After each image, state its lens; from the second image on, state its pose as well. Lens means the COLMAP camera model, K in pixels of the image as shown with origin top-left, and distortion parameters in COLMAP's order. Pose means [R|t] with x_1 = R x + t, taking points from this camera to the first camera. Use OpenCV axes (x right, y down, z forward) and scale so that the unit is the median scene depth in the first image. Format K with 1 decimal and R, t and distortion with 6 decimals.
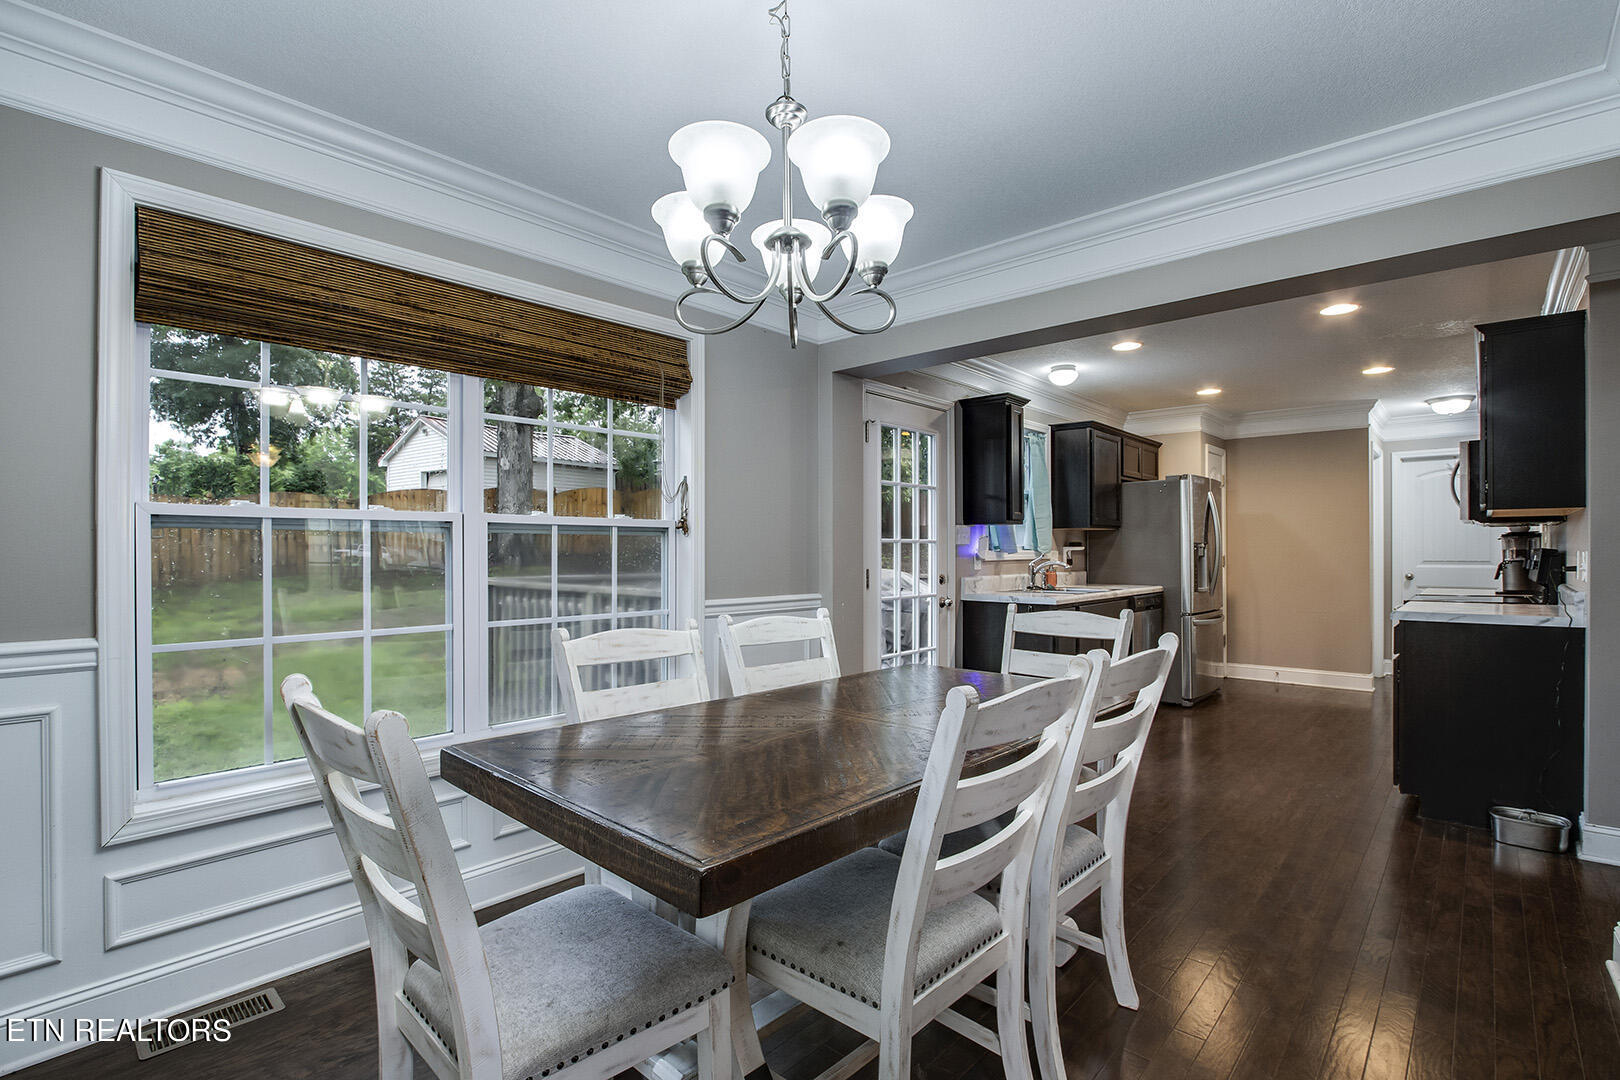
lens RADIAL K [[756.3, 0, 813.9], [0, 756.3, 551.2], [0, 0, 1]] dist [-0.023154, 0.000965]
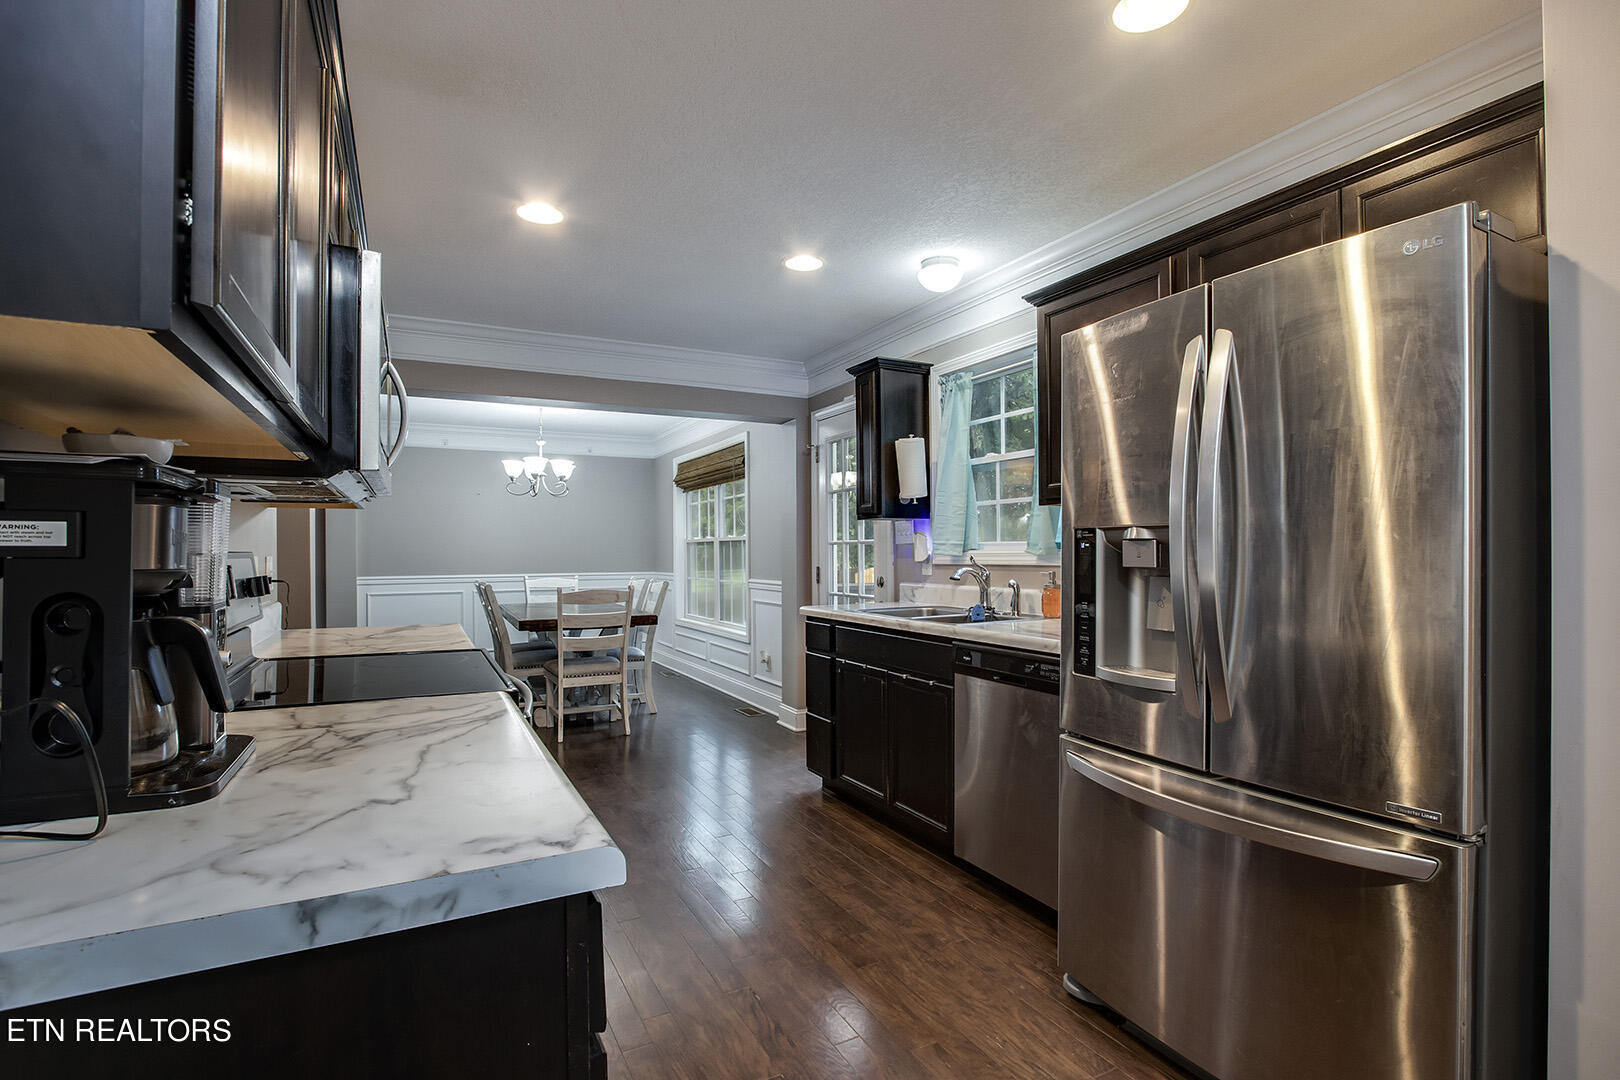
lens RADIAL K [[756.3, 0, 813.9], [0, 756.3, 551.2], [0, 0, 1]] dist [-0.023154, 0.000965]
pose [[-0.338018, 0.003358, -0.941134, 0.853065], [0.007142, 0.999974, 0.001003, -0.001817], [0.941113, -0.006383, -0.338033, 0.985939]]
